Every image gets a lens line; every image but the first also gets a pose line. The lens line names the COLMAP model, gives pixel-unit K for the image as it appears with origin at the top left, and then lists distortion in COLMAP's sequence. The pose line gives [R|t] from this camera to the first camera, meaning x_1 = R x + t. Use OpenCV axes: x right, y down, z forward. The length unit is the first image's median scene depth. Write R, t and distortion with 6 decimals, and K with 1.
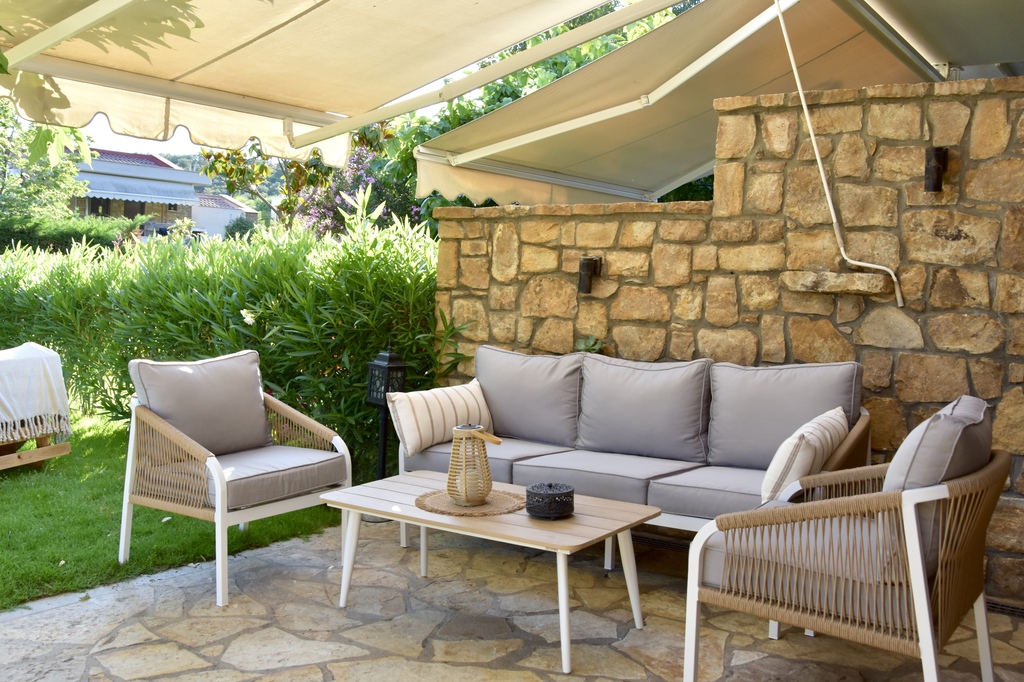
lens RADIAL K [[811.5, 0, 514.1], [0, 811.5, 337.4], [0, 0, 1]] dist [-0.127392, 0.097066]
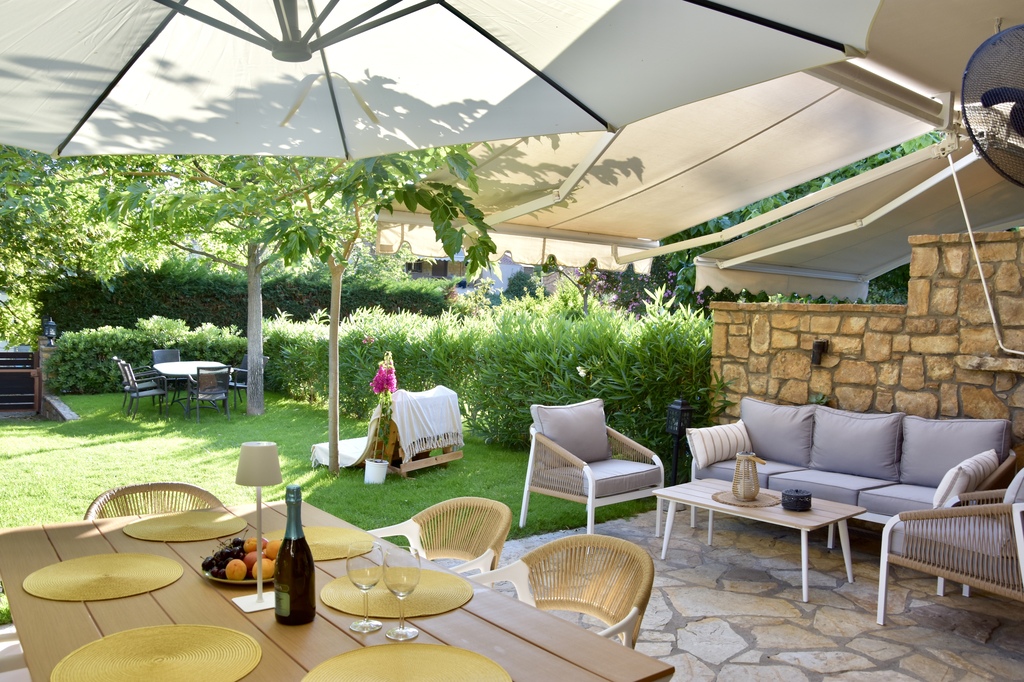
lens RADIAL K [[811.5, 0, 514.1], [0, 811.5, 337.4], [0, 0, 1]] dist [-0.127392, 0.097066]
pose [[0.969012, 0.012006, -0.246723, -0.095721], [-0.014819, 0.999845, -0.009548, -0.087441], [0.246570, 0.012908, 0.969039, -0.598480]]
